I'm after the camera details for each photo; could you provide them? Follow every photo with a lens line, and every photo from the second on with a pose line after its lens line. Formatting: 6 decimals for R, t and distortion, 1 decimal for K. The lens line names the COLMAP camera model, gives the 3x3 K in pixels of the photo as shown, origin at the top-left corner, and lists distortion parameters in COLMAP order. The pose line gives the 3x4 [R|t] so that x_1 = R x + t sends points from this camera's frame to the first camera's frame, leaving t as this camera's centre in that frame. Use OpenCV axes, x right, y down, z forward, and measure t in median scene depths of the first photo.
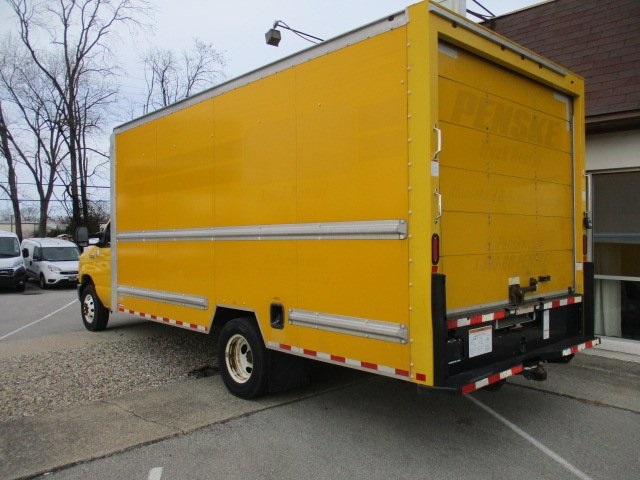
lens RADIAL K [[540.7, 0, 323.9], [0, 540.7, 240.0], [0, 0, 1]] dist [-0.004048, -0.005563]
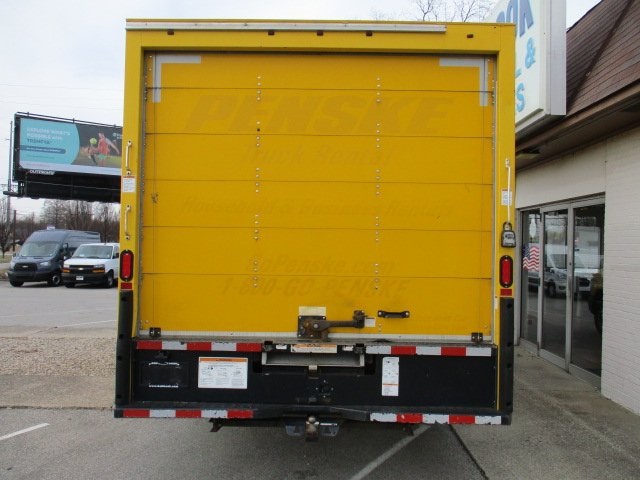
lens RADIAL K [[540.7, 0, 323.9], [0, 540.7, 240.0], [0, 0, 1]] dist [-0.004048, -0.005563]
pose [[0.712112, -0.000181, -0.702066, 0.914607], [-0.020544, 0.999566, -0.021095, -0.013180], [0.701765, 0.029446, 0.711800, 0.427419]]
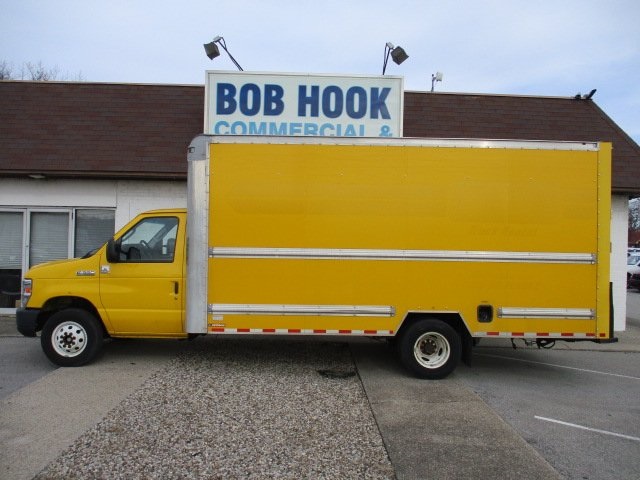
lens RADIAL K [[540.7, 0, 323.9], [0, 540.7, 240.0], [0, 0, 1]] dist [-0.004048, -0.005563]
pose [[0.662387, 0.019114, 0.748918, -1.505849], [-0.020856, 0.999757, -0.007069, -0.040921], [-0.748871, -0.010937, 0.662625, 0.363343]]
